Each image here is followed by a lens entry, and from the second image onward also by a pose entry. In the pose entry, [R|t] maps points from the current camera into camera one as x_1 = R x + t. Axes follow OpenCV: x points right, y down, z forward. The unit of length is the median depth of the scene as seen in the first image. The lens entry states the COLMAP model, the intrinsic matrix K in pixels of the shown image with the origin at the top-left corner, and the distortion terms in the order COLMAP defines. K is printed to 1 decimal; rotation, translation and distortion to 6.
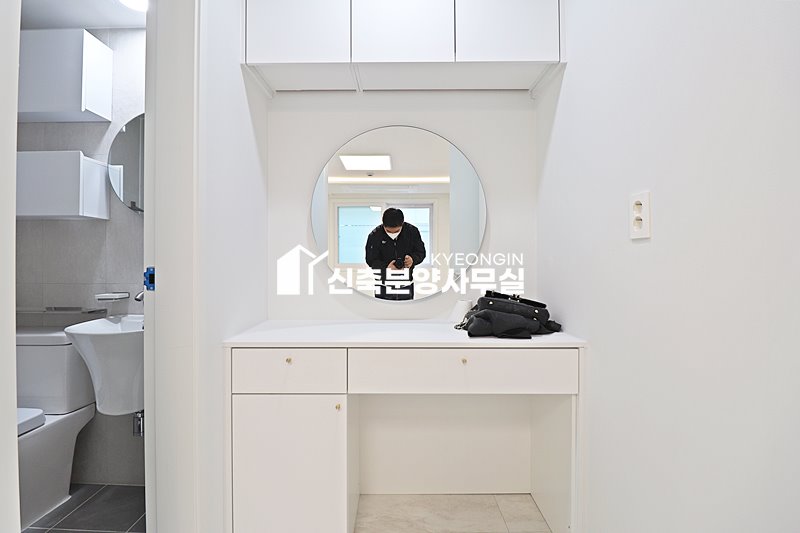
lens RADIAL K [[370.7, 0, 402.0], [0, 370.7, 264.0], [0, 0, 1]] dist [-0.002416, -0.011035]
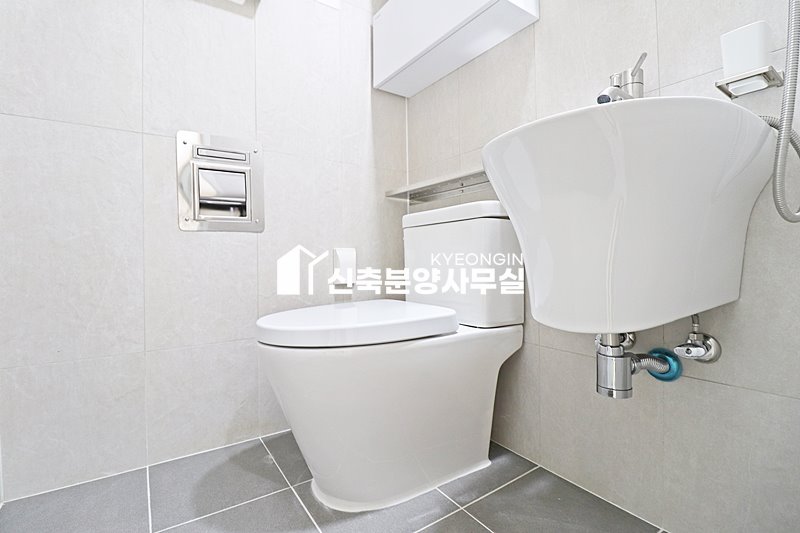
lens RADIAL K [[370.7, 0, 398.6], [0, 370.7, 262.7], [0, 0, 1]] dist [-0.002416, -0.011035]
pose [[0.552414, -0.000672, -0.833570, -0.448377], [0.018653, 0.999759, 0.011556, 0.272180], [0.833361, -0.021933, 0.552294, 0.502043]]
